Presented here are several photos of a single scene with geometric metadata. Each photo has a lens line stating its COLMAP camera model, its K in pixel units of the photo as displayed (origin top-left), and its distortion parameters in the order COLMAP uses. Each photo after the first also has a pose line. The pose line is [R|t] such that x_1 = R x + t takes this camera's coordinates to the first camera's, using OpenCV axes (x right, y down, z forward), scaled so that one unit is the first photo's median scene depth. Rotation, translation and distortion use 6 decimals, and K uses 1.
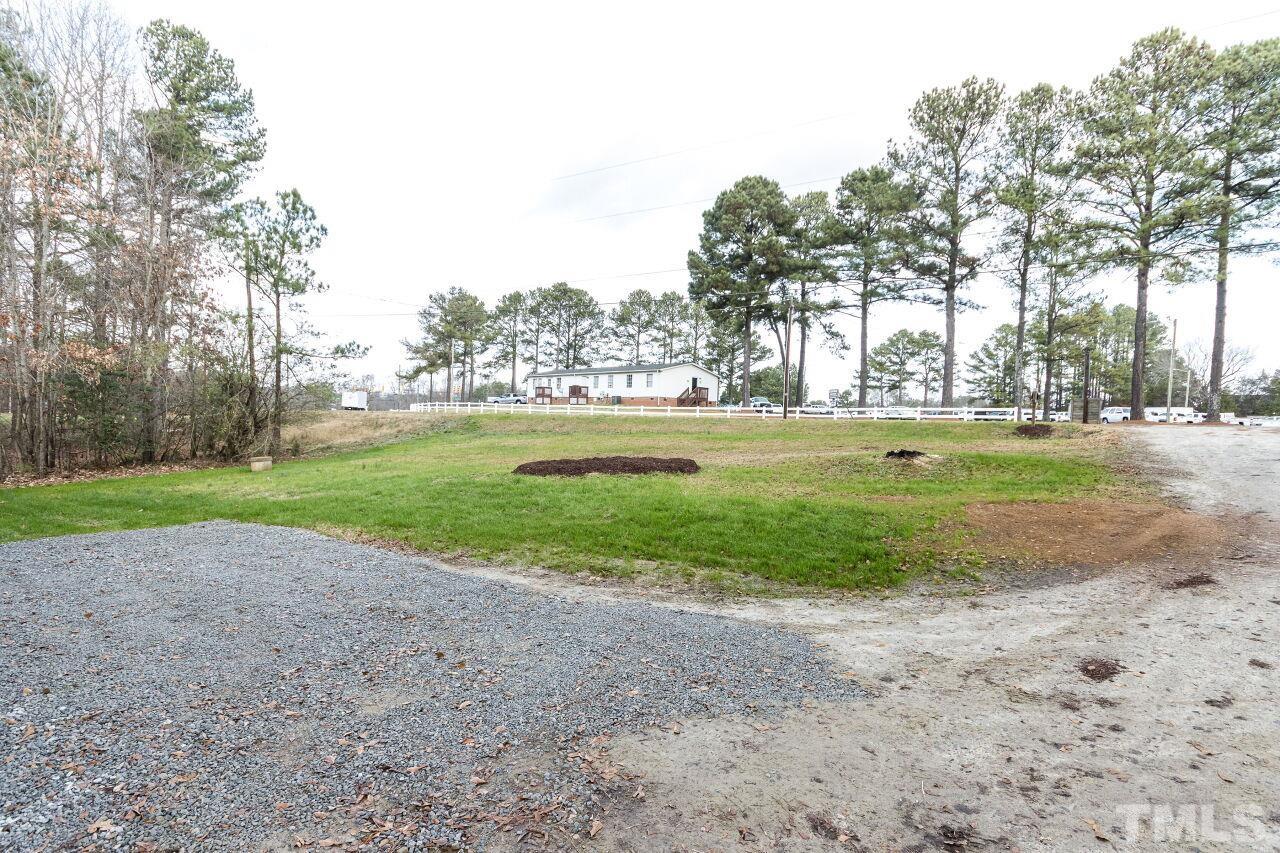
lens RADIAL K [[660.2, 0, 640.1], [0, 660.2, 431.2], [0, 0, 1]] dist [0.004009, 0.000543]
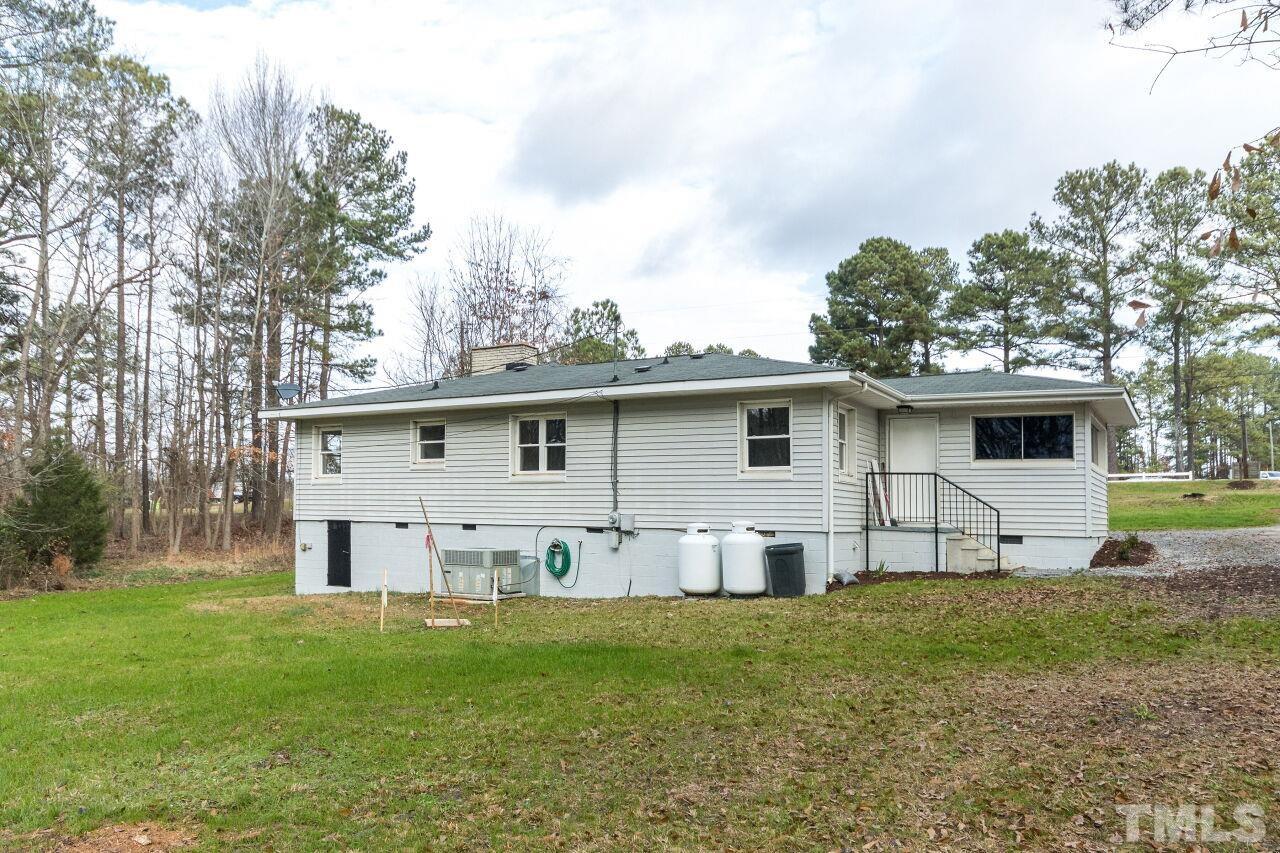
lens RADIAL K [[943.0, 0, 640.0], [0, 943.0, 460.7], [0, 0, 1]] dist [-0.000982, -0.004841]
pose [[0.997186, -0.026830, 0.070004, -0.348351], [0.031437, 0.997353, -0.065566, 0.017315], [-0.068059, 0.067582, 0.995390, -0.387218]]
